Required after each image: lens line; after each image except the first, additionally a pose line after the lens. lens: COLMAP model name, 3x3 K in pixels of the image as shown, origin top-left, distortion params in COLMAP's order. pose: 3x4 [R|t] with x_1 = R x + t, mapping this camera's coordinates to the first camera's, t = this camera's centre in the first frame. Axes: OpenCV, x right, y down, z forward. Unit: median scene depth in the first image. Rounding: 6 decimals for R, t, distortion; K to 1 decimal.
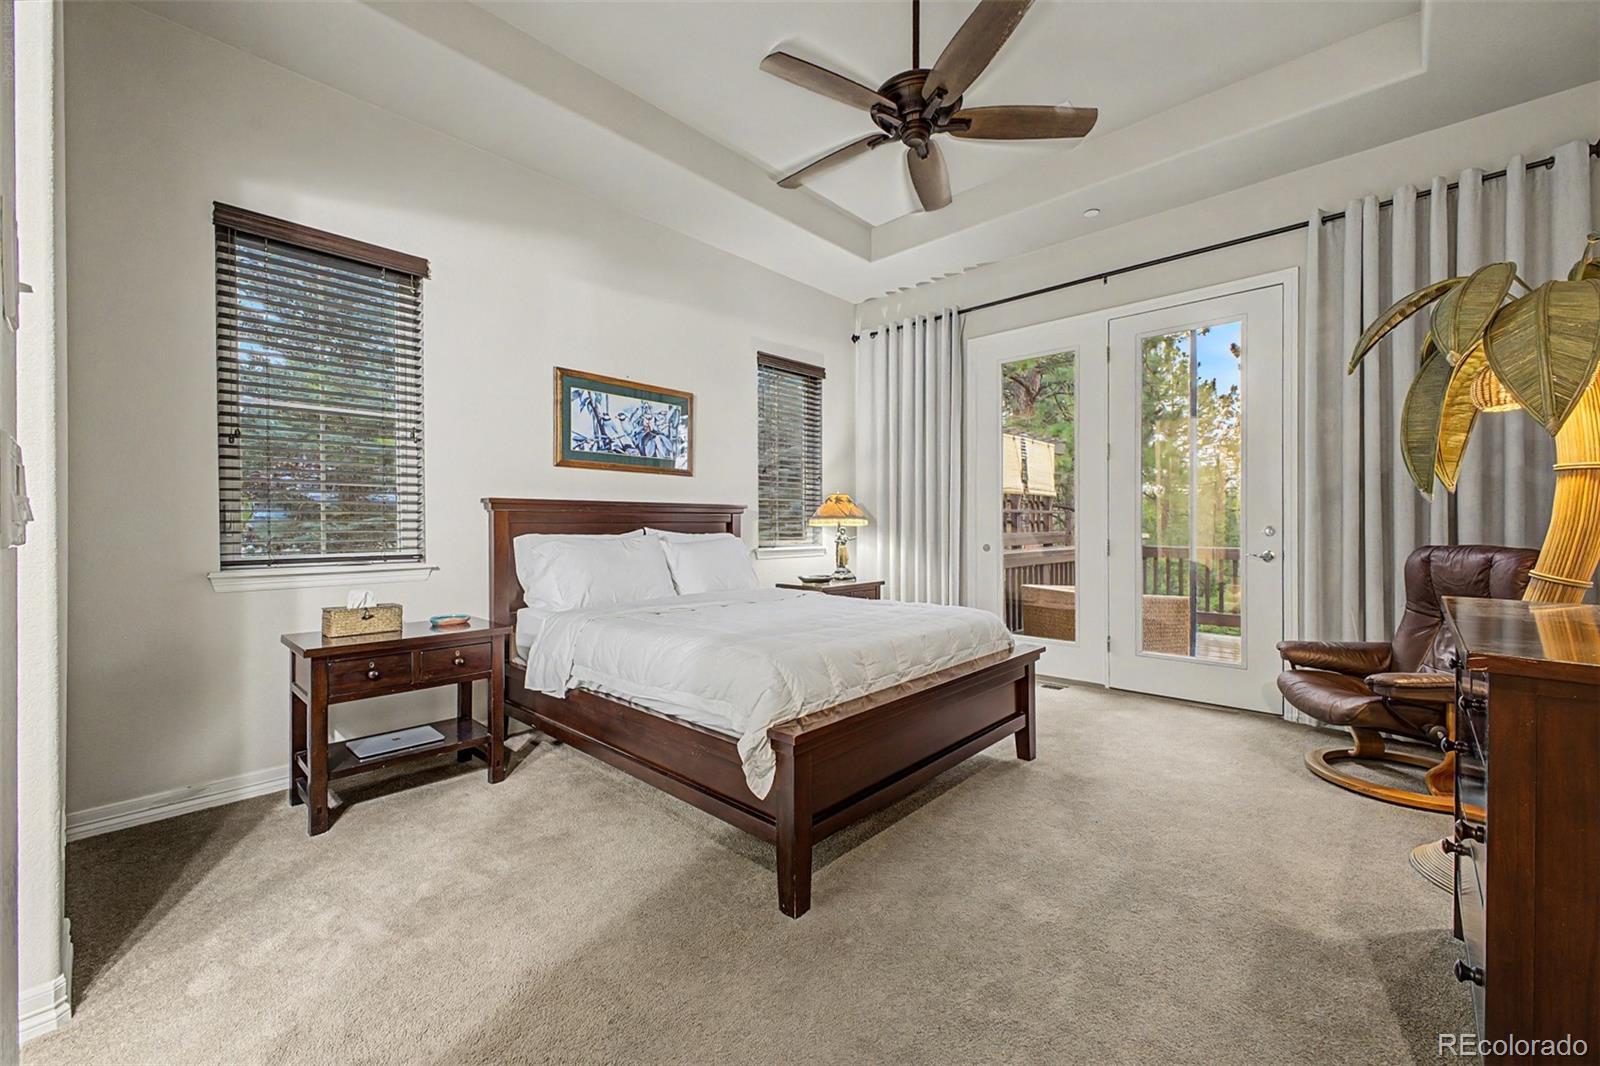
lens RADIAL K [[632.6, 0, 807.0], [0, 632.6, 530.6], [0, 0, 1]] dist [0.013425, -0.002172]
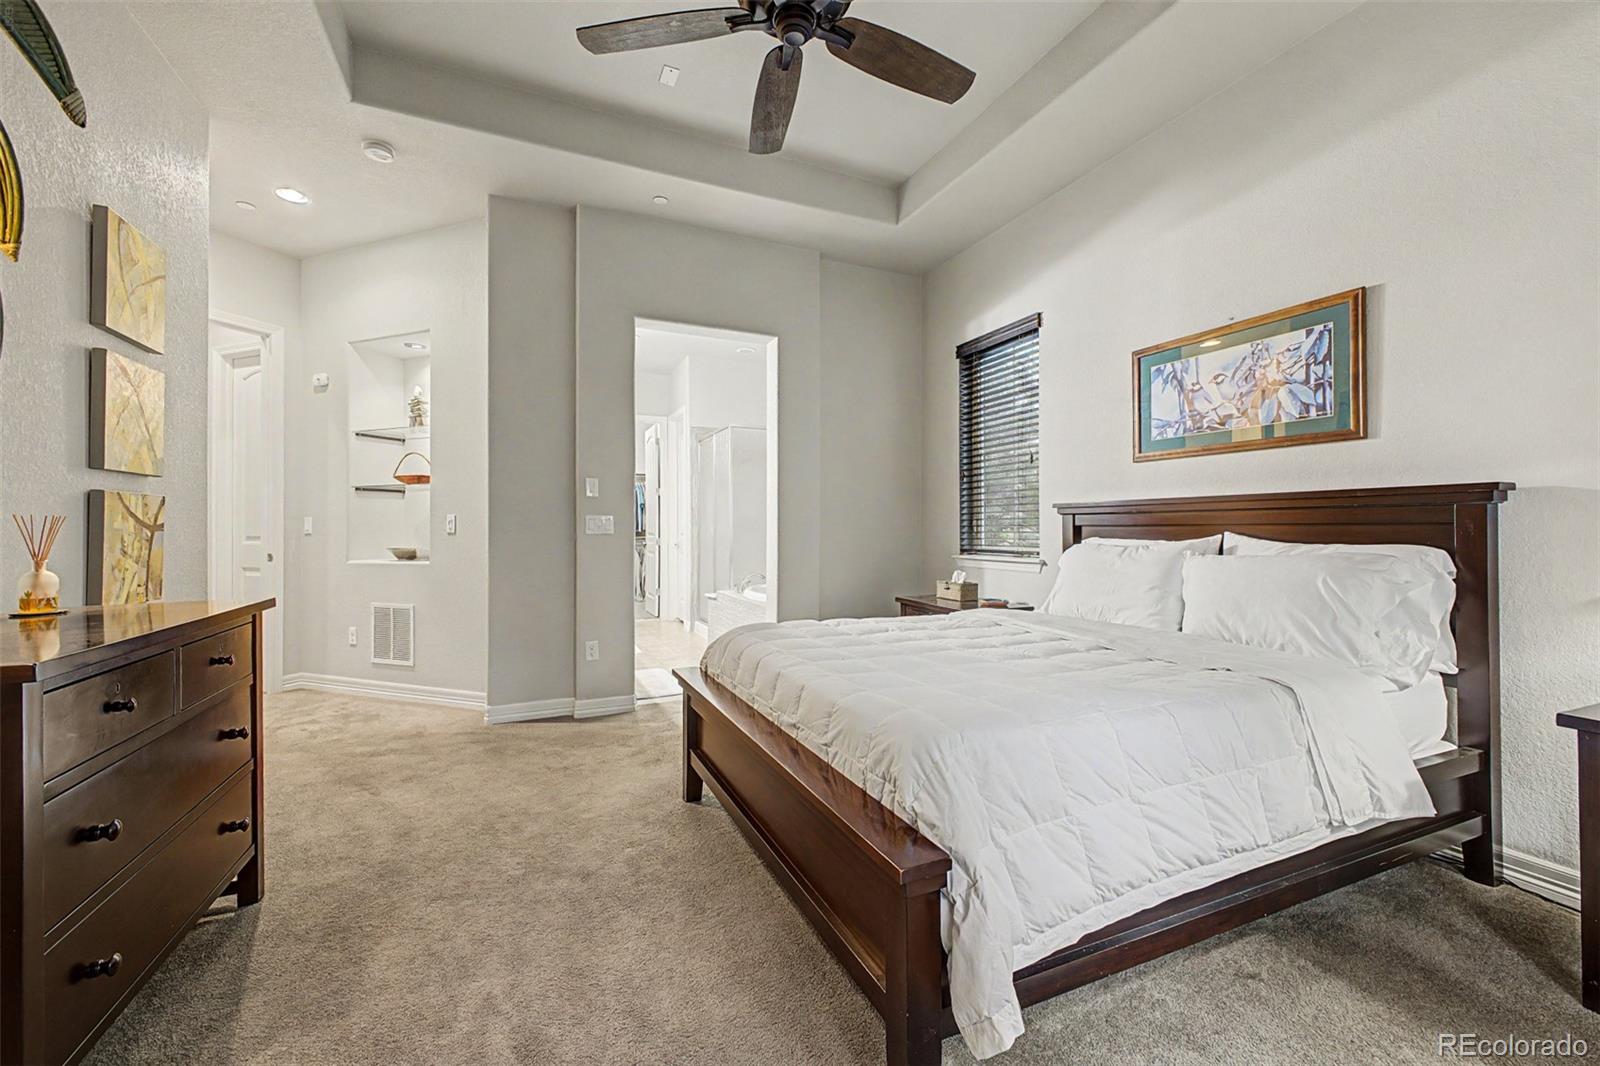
lens RADIAL K [[632.6, 0, 799.4], [0, 632.6, 526.9], [0, 0, 1]] dist [0.013425, -0.002172]
pose [[-0.388440, 0.007562, -0.921443, 0.602293], [0.005428, 0.999968, 0.005918, -0.017549], [0.921458, -0.002703, -0.388468, 0.887597]]
